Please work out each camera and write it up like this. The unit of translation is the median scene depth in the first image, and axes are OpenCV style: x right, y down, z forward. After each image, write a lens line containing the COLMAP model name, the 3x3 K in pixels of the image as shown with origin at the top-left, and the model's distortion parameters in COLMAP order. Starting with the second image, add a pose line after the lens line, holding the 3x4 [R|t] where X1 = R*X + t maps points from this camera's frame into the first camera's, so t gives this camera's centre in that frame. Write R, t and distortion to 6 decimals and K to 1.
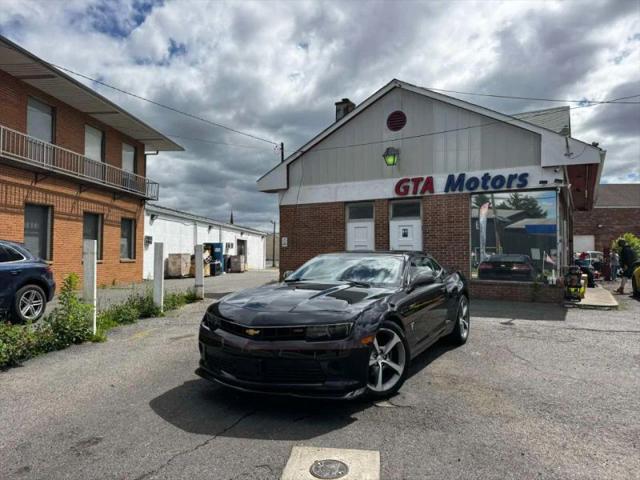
lens RADIAL K [[447.9, 0, 317.3], [0, 447.9, 241.6], [0, 0, 1]] dist [0.001760, -0.006013]
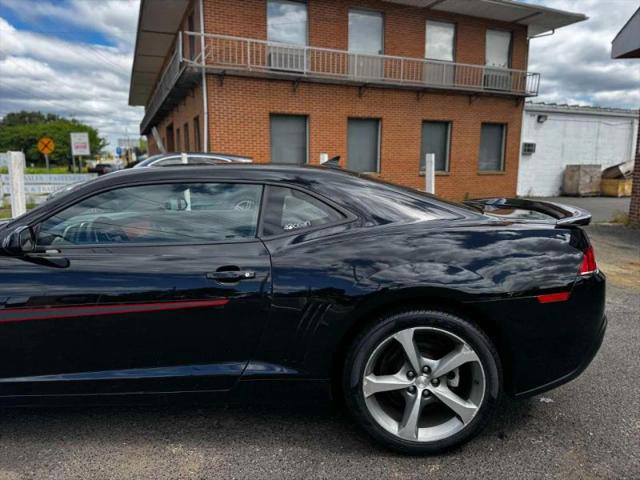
lens RADIAL K [[452.5, 0, 318.1], [0, 452.5, 240.5], [0, 0, 1]] dist [0.038394, -0.053408]
pose [[0.477313, 0.138535, -0.867745, 0.190938], [0.030193, 0.984326, 0.173755, 0.006565], [0.878215, -0.109135, 0.465648, 0.259499]]
